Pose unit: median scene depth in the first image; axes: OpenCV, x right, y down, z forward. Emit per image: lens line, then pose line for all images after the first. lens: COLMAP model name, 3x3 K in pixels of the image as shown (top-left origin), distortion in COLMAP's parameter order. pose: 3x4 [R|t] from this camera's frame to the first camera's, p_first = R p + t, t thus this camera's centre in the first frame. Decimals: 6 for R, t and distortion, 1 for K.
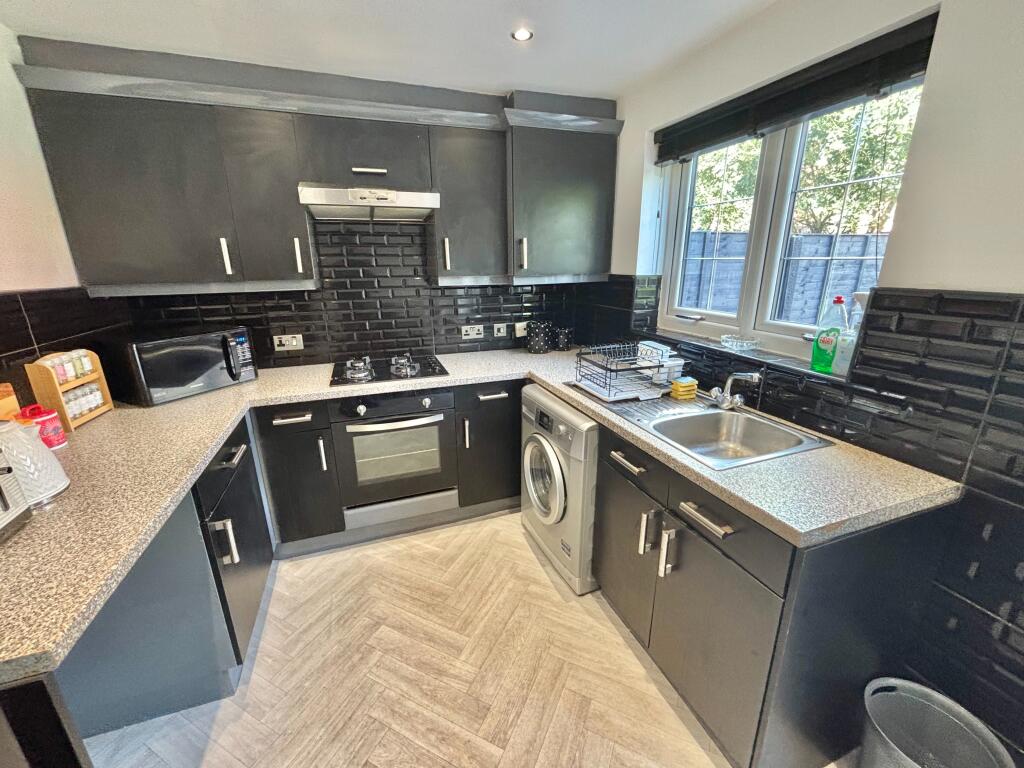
lens RADIAL K [[415.3, 0, 513.1], [0, 415.3, 383.8], [0, 0, 1]] dist [-0.000318, -0.000004]
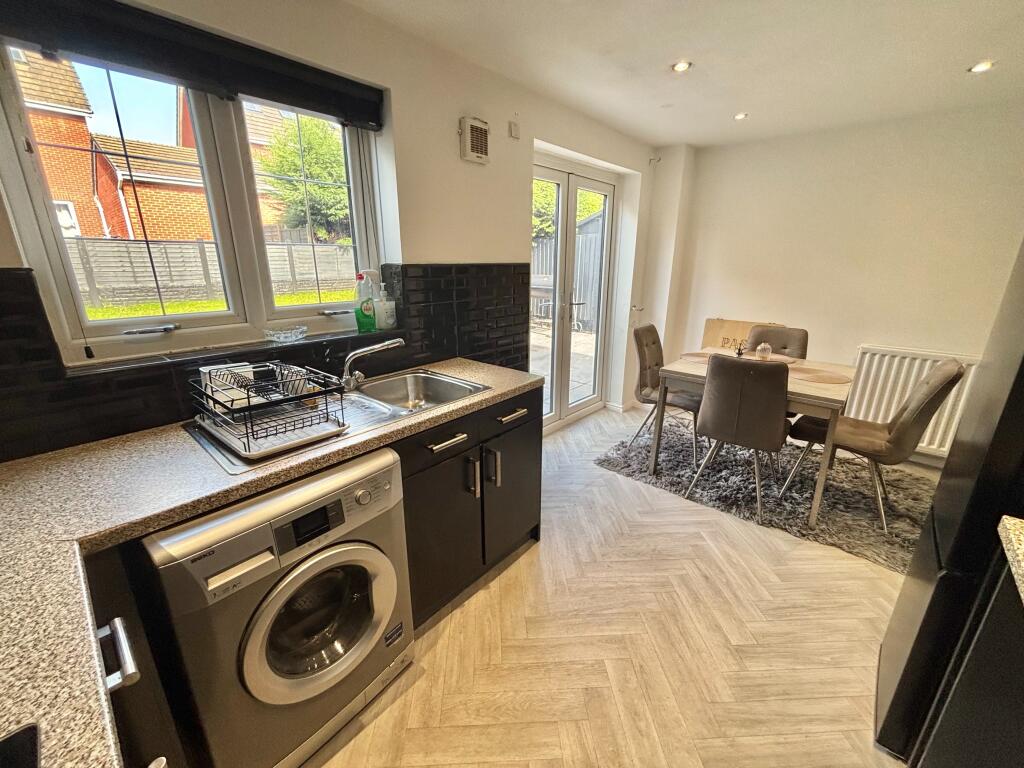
lens RADIAL K [[415.3, 0, 512.0], [0, 415.3, 383.7], [0, 0, 1]] dist [-0.000318, -0.000004]
pose [[-0.479999, -0.243462, 0.842809, -0.635207], [0.257963, 0.879074, 0.400853, -0.306798], [-0.838485, 0.409823, -0.359150, 1.208671]]
